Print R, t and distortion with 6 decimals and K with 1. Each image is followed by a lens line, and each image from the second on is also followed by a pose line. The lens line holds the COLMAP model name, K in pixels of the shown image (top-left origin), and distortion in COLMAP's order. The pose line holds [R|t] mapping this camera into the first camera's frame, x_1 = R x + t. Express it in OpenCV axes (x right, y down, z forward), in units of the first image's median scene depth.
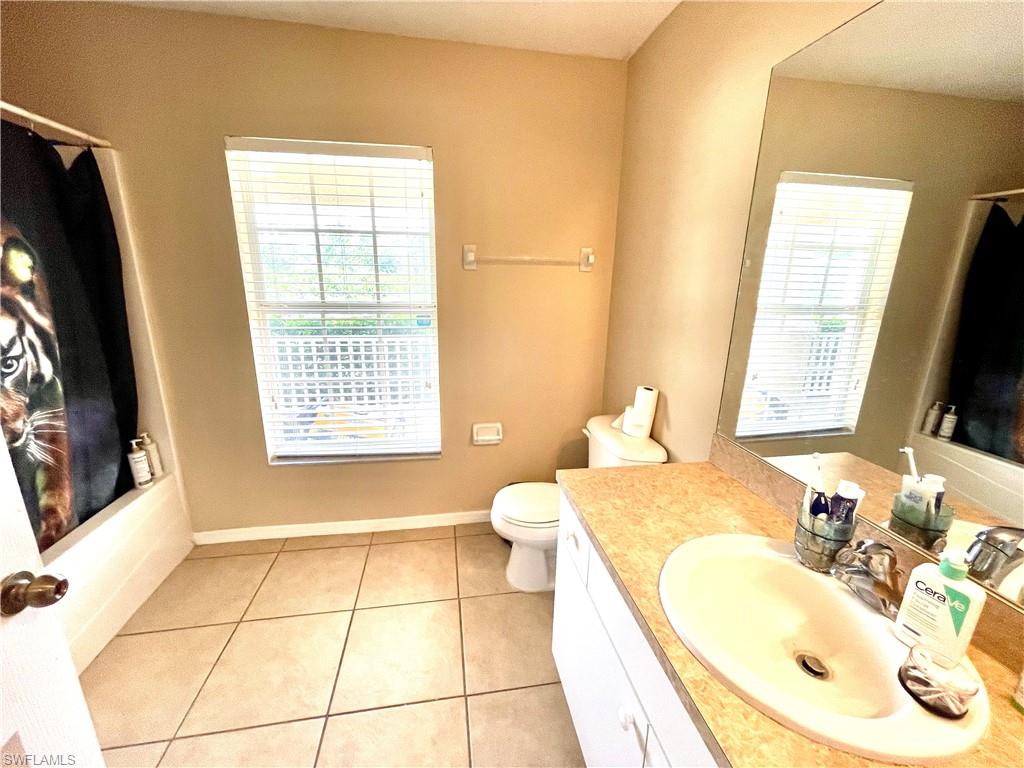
lens RADIAL K [[414.1, 0, 510.6], [0, 414.1, 383.2], [0, 0, 1]] dist [-0.003021, 0.001480]
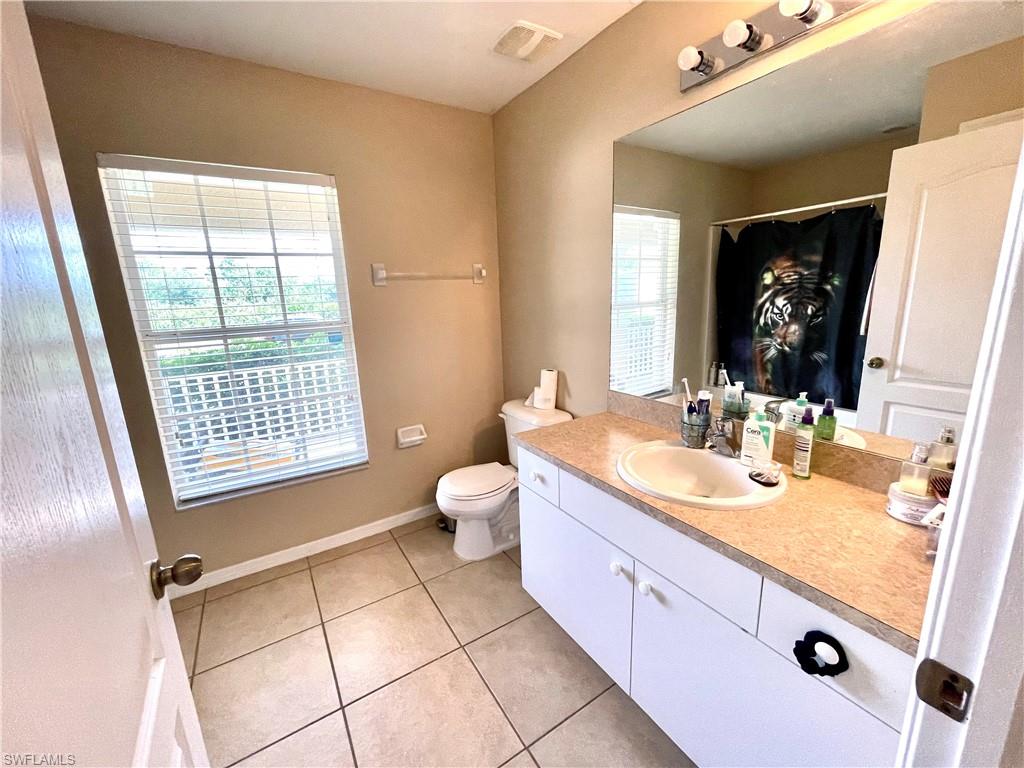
lens RADIAL K [[414.1, 0, 511.0], [0, 414.1, 382.5], [0, 0, 1]] dist [-0.003021, 0.001480]
pose [[0.922062, -0.131441, 0.364040, -0.215643], [0.148345, 0.988758, -0.018736, 0.049872], [-0.357485, 0.071279, 0.931195, -0.123103]]
